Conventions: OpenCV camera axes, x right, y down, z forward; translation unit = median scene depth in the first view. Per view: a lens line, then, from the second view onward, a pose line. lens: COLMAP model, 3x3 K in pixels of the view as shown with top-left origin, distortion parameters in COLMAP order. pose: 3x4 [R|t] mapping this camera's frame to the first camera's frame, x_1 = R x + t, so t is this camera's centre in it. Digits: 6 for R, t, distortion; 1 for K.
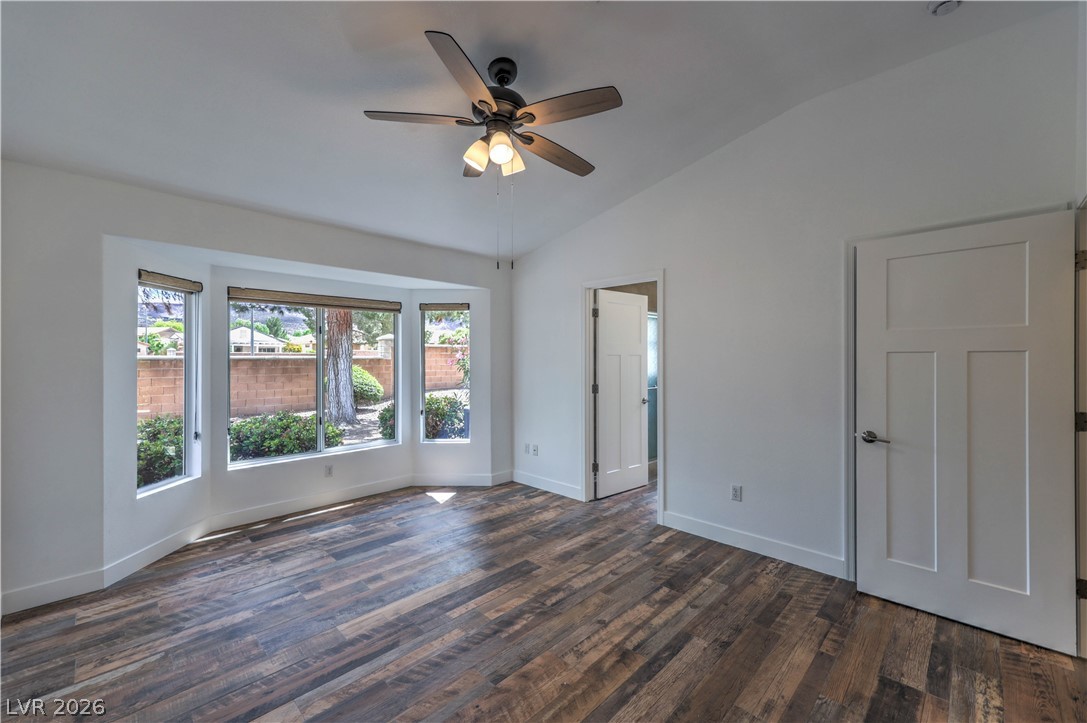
lens RADIAL K [[441.2, 0, 542.3], [0, 441.2, 372.7], [0, 0, 1]] dist [0.014194, 0.000160]
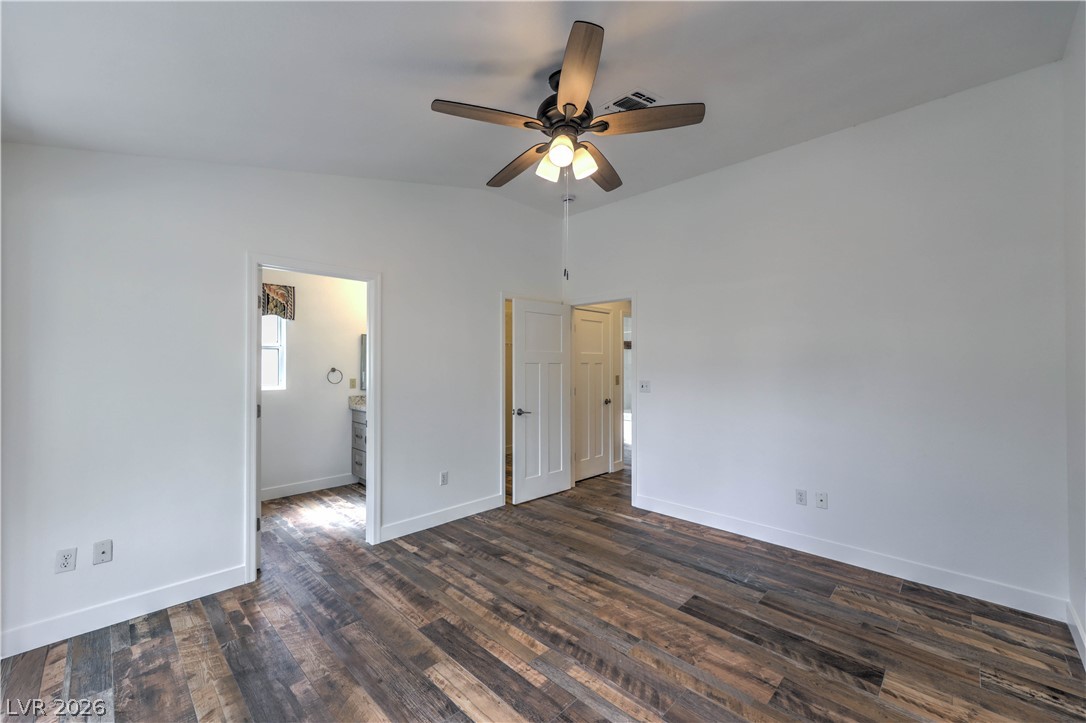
lens RADIAL K [[440.8, 0, 541.8], [0, 440.8, 372.7], [0, 0, 1]] dist [0.014194, 0.000160]
pose [[-0.018975, -0.011048, 0.999759, -0.913418], [0.032982, 0.999388, 0.011670, -0.021921], [-0.999276, 0.033195, -0.018599, 0.903482]]
